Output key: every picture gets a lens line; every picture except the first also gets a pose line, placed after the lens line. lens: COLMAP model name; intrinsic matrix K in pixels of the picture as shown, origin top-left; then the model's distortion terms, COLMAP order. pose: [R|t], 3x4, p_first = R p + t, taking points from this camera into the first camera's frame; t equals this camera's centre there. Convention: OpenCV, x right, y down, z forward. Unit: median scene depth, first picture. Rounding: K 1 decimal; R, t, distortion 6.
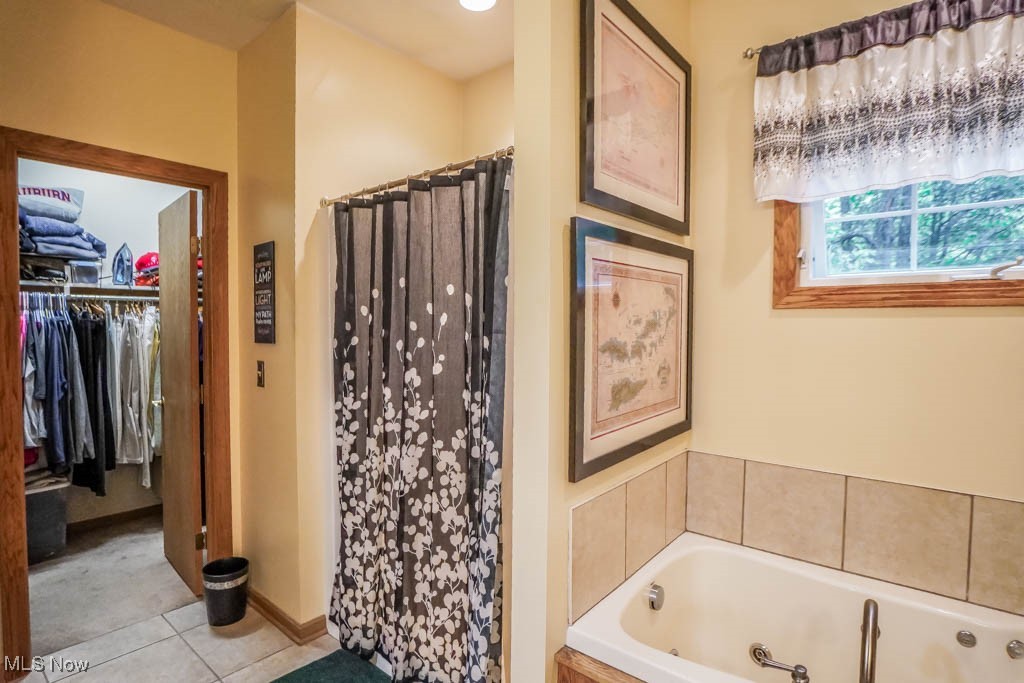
lens RADIAL K [[508.8, 0, 513.4], [0, 508.8, 345.0], [0, 0, 1]] dist [-0.034833, 0.005825]
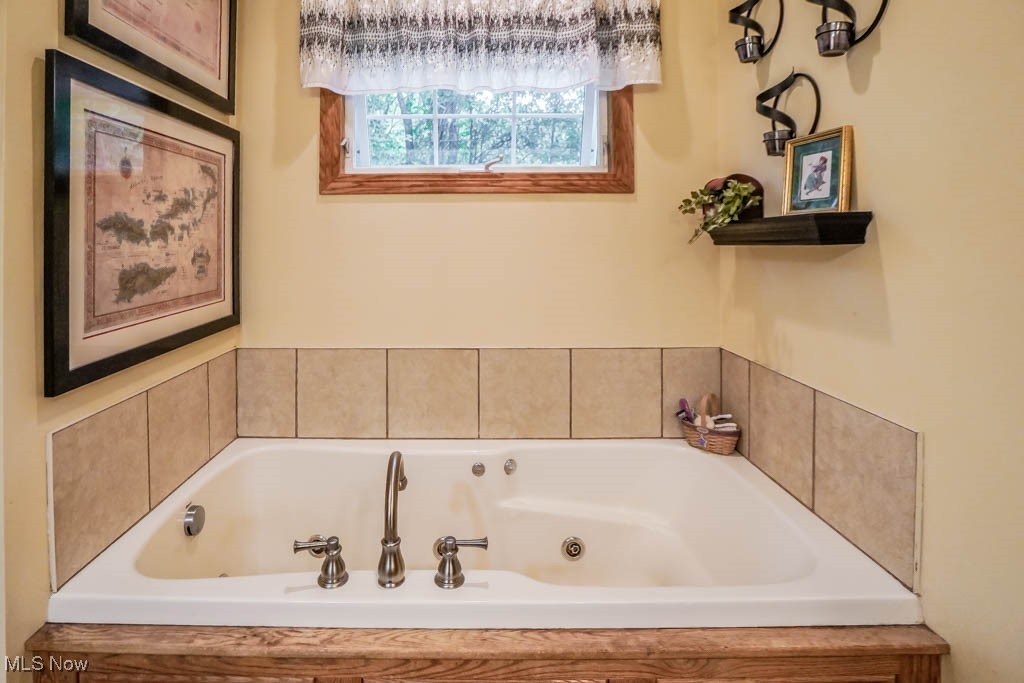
lens RADIAL K [[508.8, 0, 468.6], [0, 508.8, 252.7], [0, 0, 1]] dist [-0.034833, 0.005825]
pose [[0.785490, -0.016003, 0.618668, 0.128387], [0.039973, 0.998890, -0.024913, 0.086168], [-0.617582, 0.044299, 0.785258, 0.031072]]
